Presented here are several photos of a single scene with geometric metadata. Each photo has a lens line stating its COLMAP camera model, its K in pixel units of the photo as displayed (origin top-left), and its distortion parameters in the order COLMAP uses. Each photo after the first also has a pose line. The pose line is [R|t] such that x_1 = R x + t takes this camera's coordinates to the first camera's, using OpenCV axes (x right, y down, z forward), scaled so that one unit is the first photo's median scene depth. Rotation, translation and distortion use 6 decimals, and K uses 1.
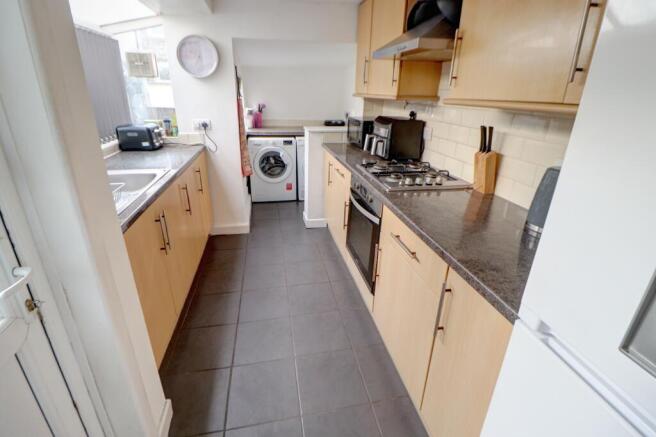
lens RADIAL K [[316.6, 0, 328.0], [0, 316.6, 218.5], [0, 0, 1]] dist [-0.003148, -0.000637]
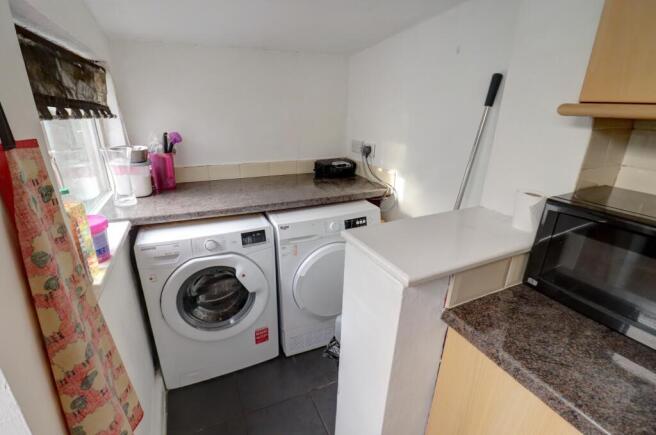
lens RADIAL K [[304.6, 0, 325.8], [0, 304.6, 232.4], [0, 0, 1]] dist [-0.001014, -0.000089]
pose [[0.973143, -0.089466, 0.212104, -0.113720], [0.088588, 0.995975, 0.013658, -0.232049], [-0.212472, 0.005499, 0.977152, 0.597247]]
